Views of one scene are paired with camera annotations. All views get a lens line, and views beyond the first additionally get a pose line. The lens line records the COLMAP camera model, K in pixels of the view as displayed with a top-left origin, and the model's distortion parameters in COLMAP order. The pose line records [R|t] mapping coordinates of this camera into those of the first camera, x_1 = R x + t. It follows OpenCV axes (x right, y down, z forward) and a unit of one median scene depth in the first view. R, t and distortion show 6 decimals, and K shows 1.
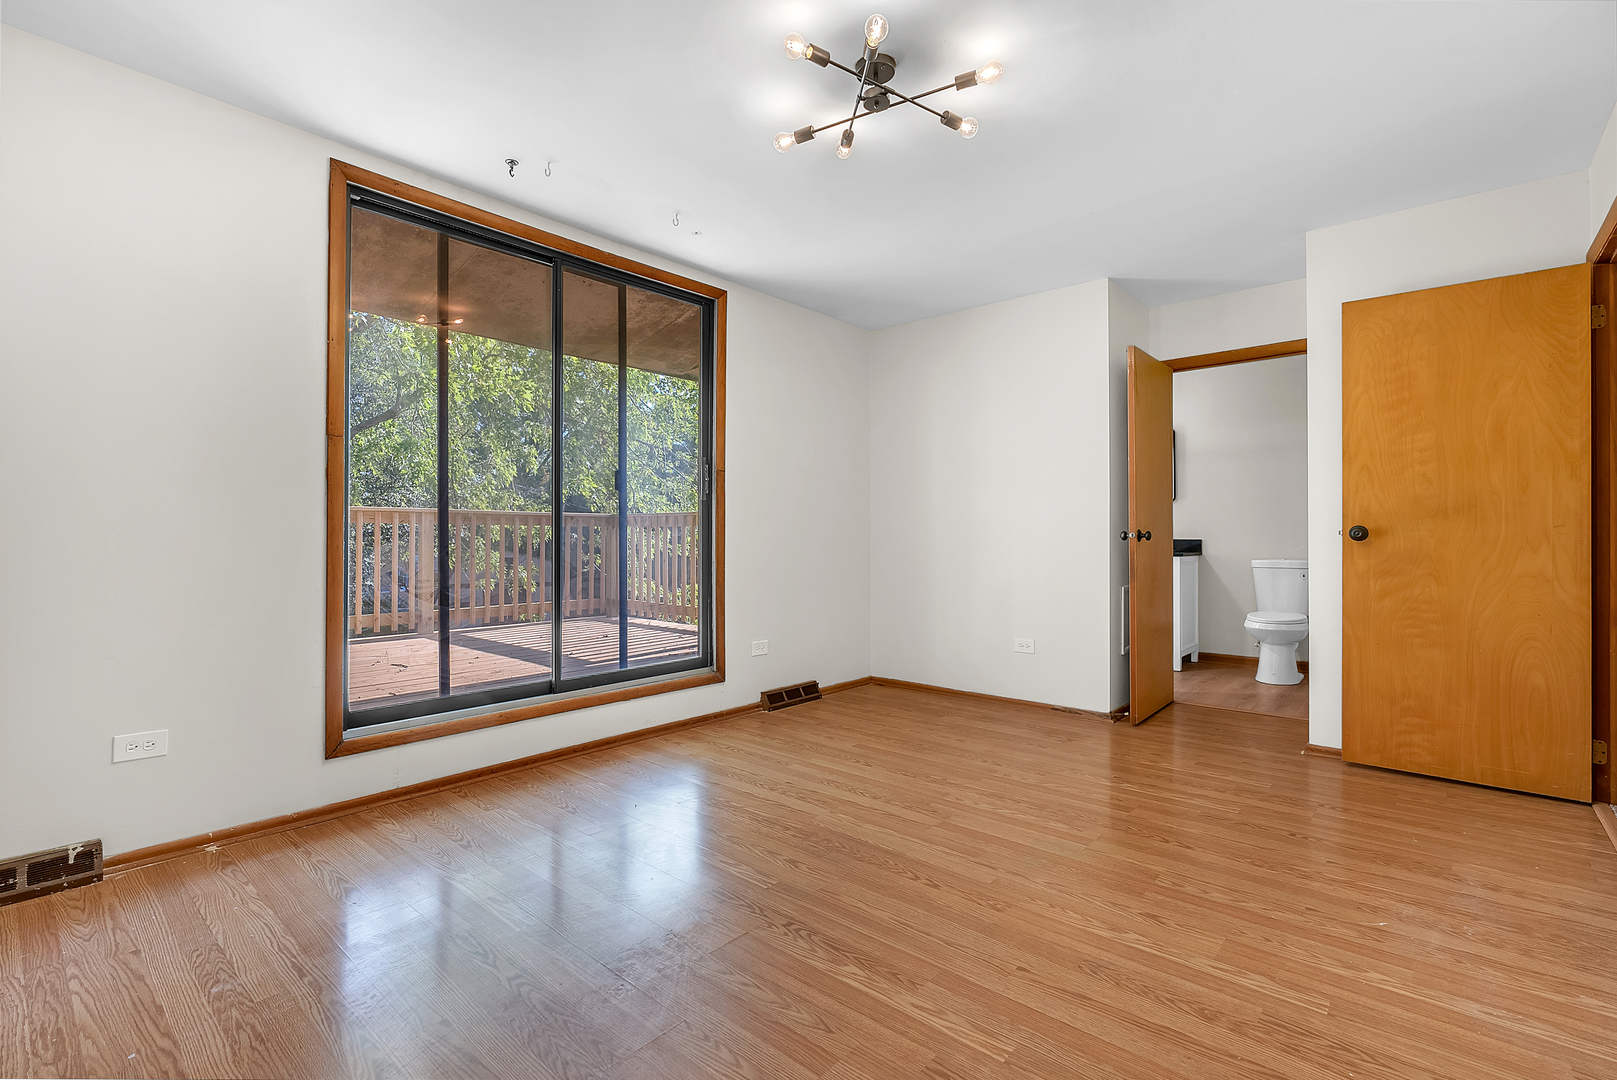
lens RADIAL K [[738.8, 0, 806.0], [0, 738.8, 530.7], [0, 0, 1]] dist [-0.002146, 0.000893]
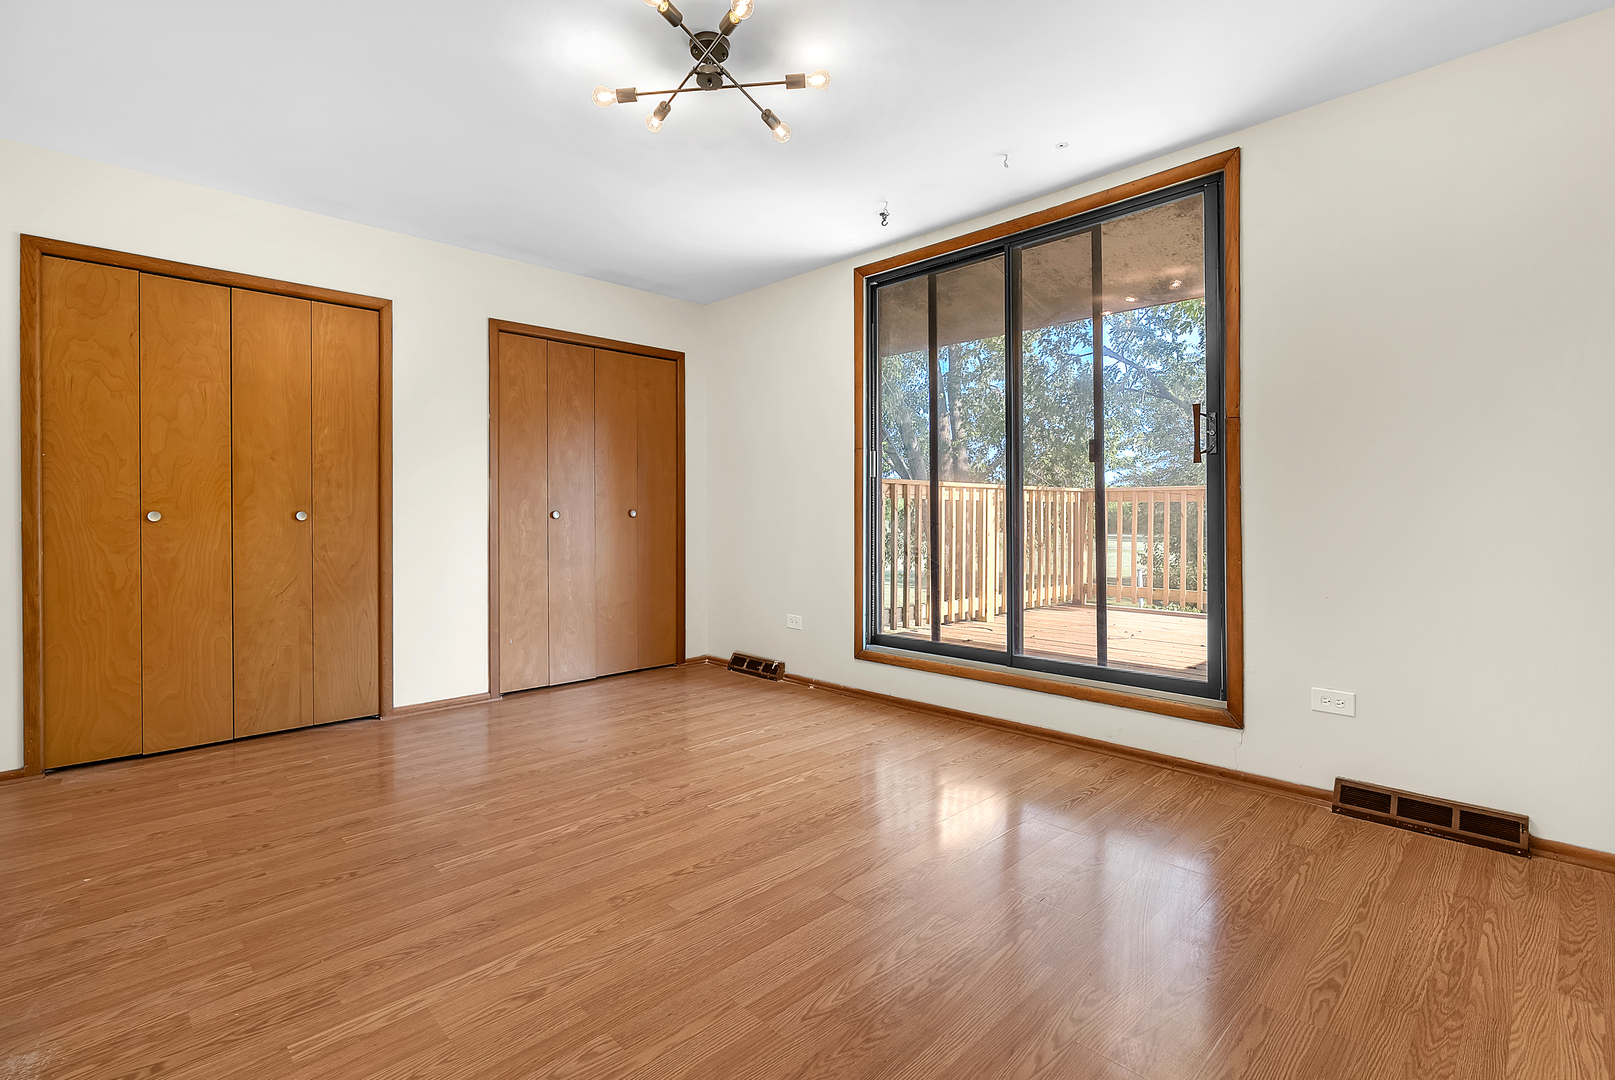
lens RADIAL K [[737.9, 0, 805.9], [0, 737.9, 541.3], [0, 0, 1]] dist [-0.002146, 0.000893]
pose [[-0.075499, 0.034994, -0.996532, 0.936825], [0.011389, 0.999349, 0.034230, 0.004880], [0.997081, -0.008765, -0.075849, 1.039906]]
